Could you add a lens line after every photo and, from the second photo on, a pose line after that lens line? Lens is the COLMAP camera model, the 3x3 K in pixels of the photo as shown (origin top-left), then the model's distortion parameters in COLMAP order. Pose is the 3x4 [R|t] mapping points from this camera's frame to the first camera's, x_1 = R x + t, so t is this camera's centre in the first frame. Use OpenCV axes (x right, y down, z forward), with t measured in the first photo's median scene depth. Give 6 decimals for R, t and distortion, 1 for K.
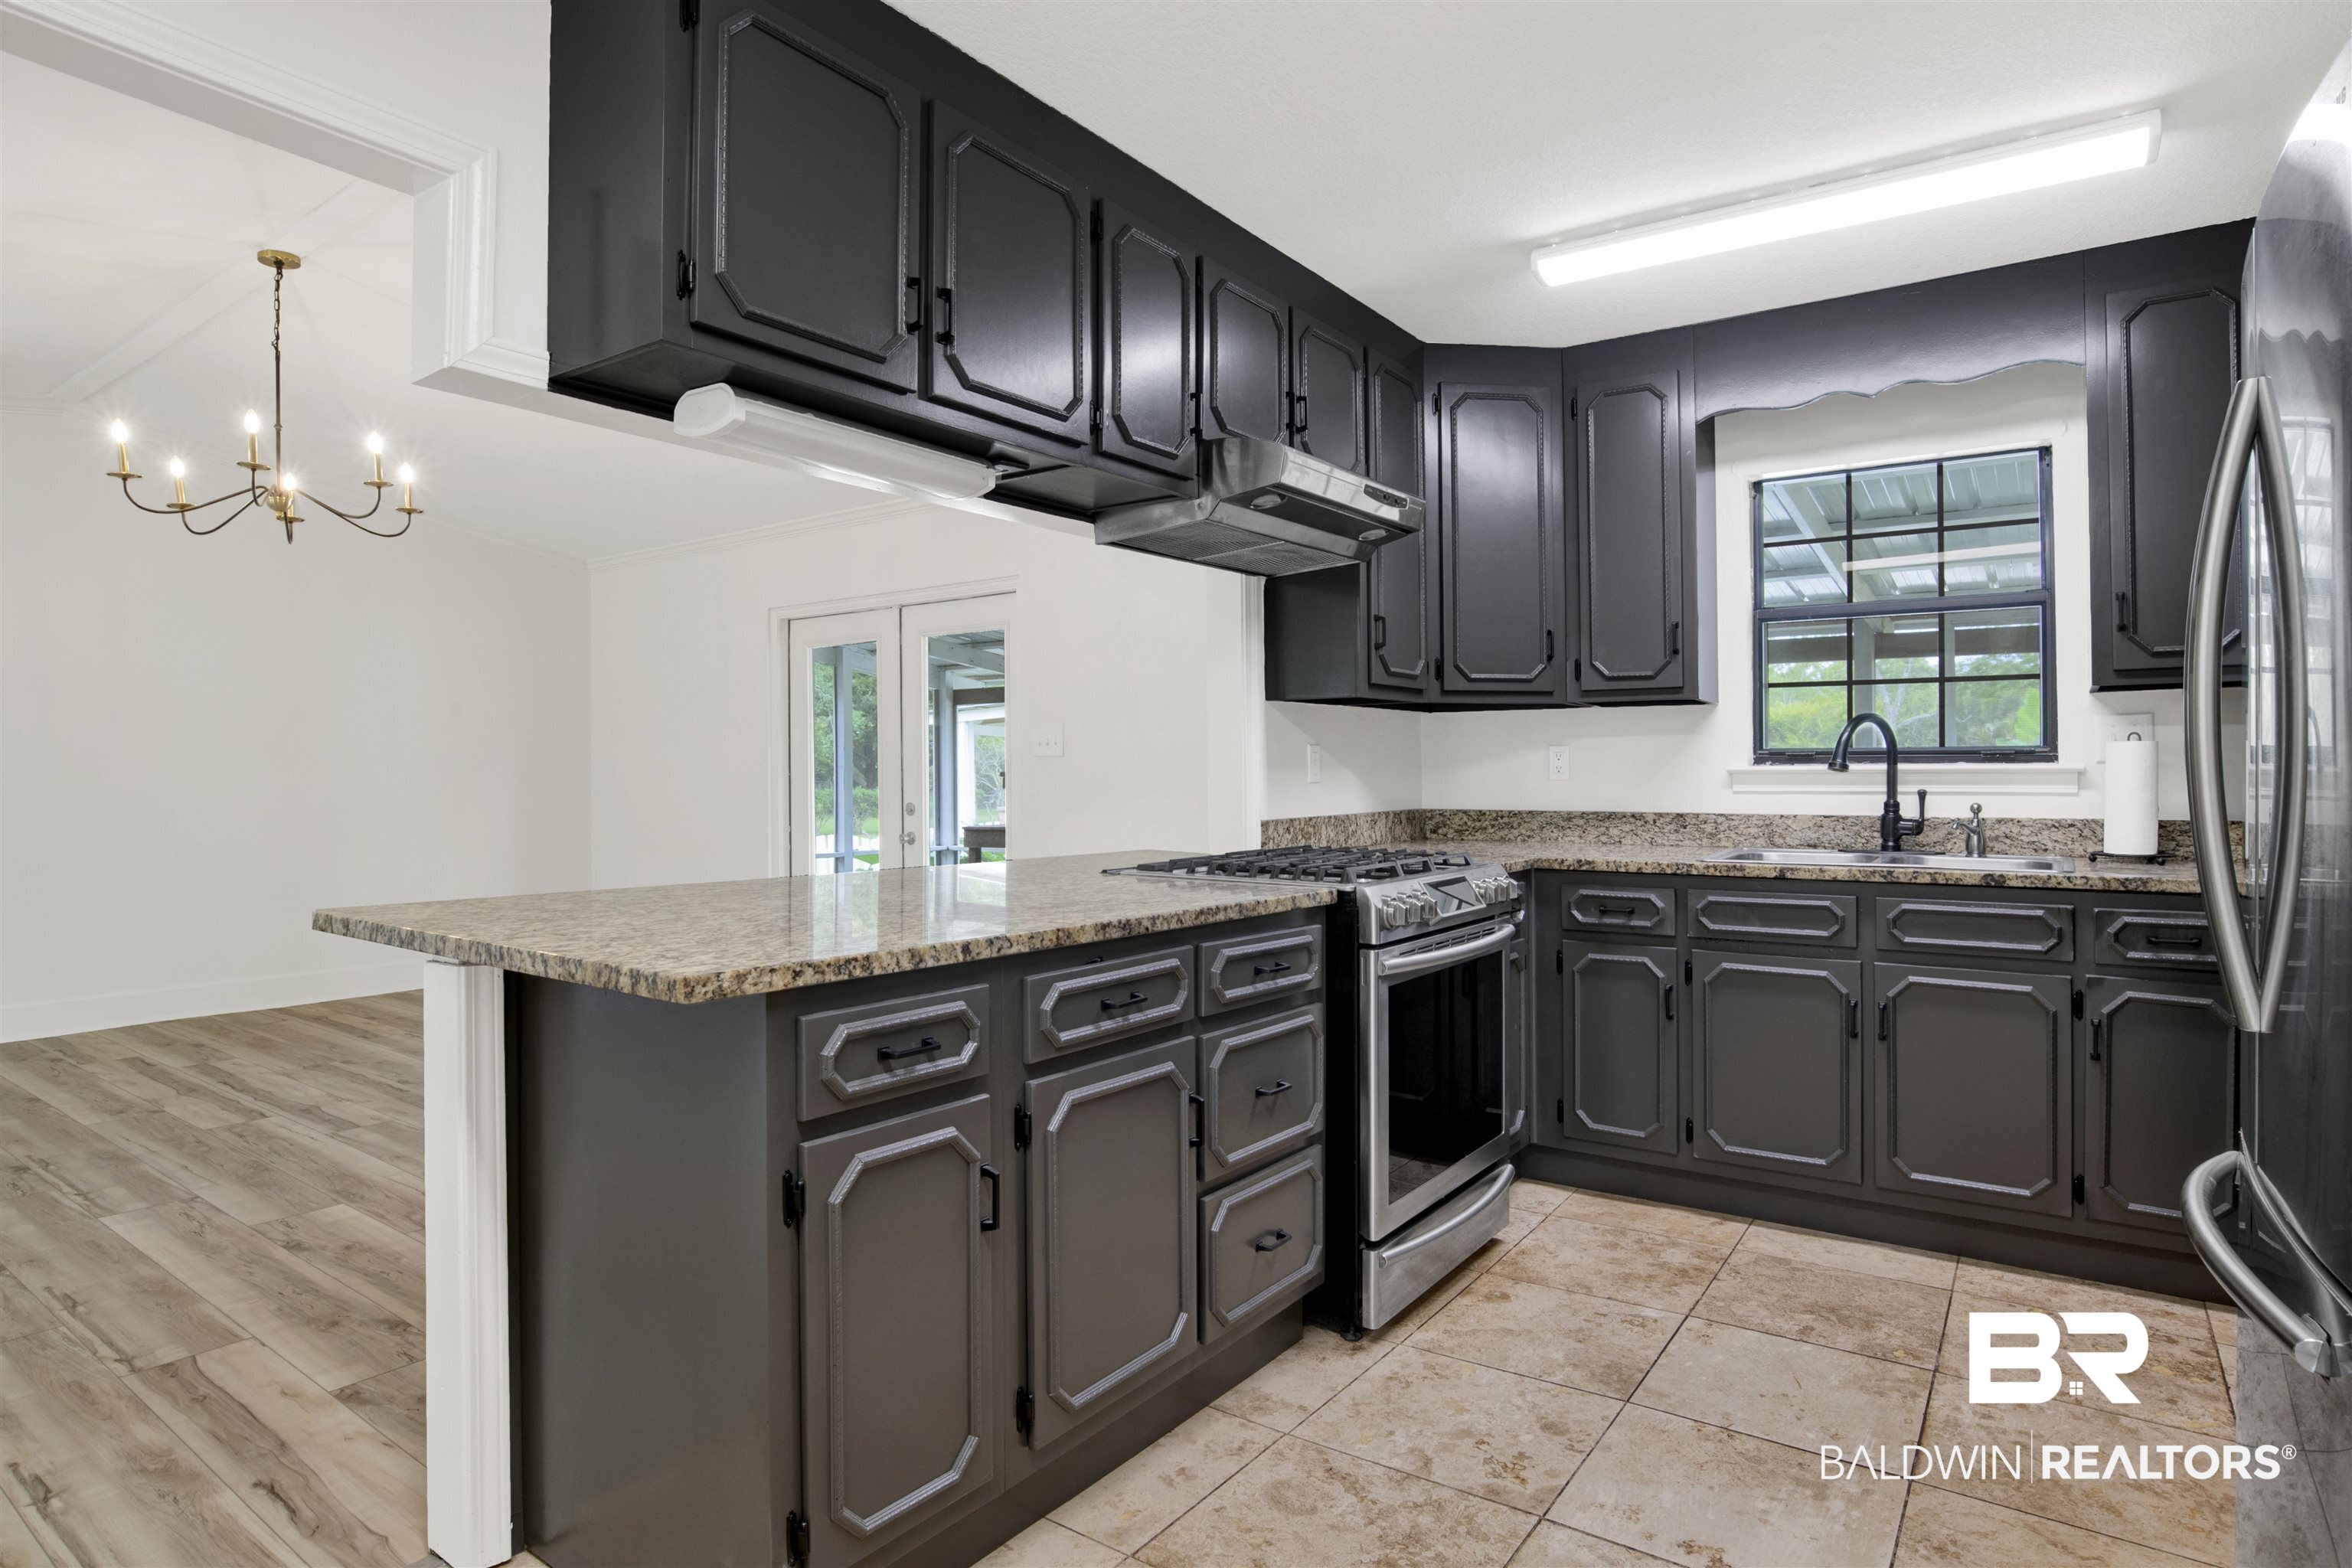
lens RADIAL K [[1290.4, 0, 1168.6], [0, 1290.4, 779.6], [0, 0, 1]] dist [-0.088262, 0.046379]
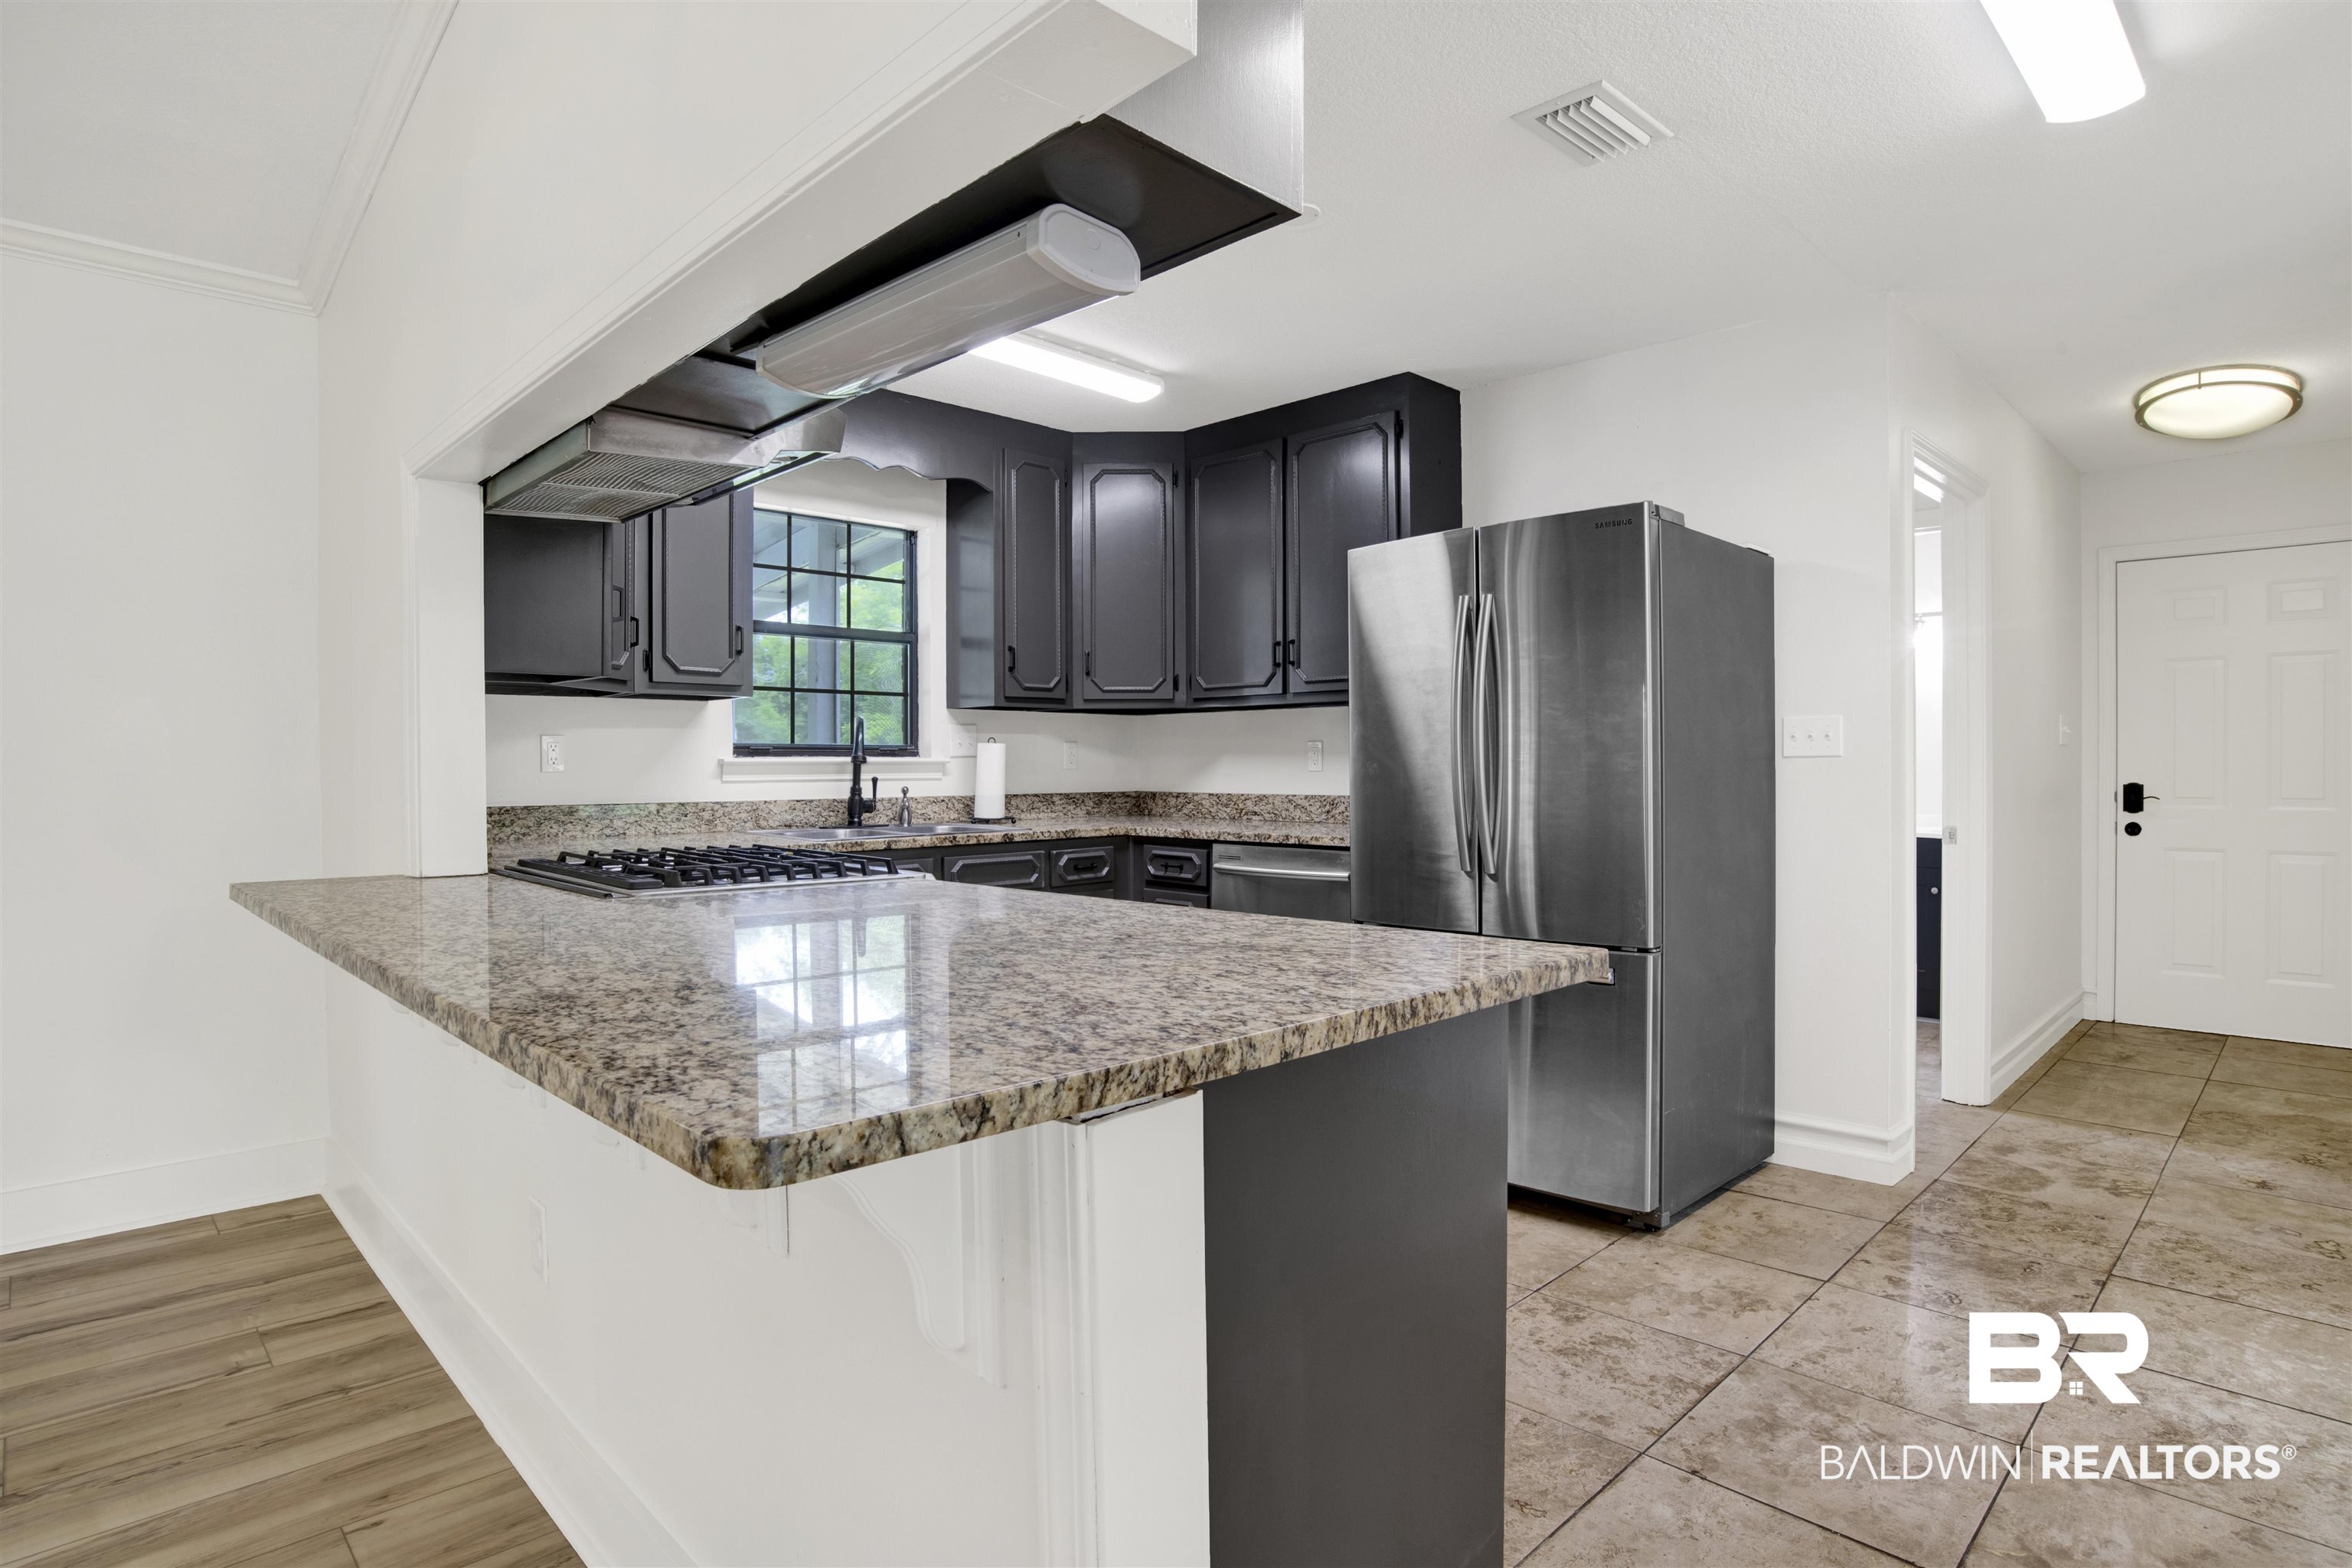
lens RADIAL K [[1214.7, 0, 1177.6], [0, 1214.7, 771.1], [0, 0, 1]] dist [-0.046681, -0.014008]
pose [[0.165435, -0.005041, 0.986208, -0.598500], [0.006909, 0.999968, 0.003952, -0.001265], [-0.986197, 0.006160, 0.165464, 0.490656]]
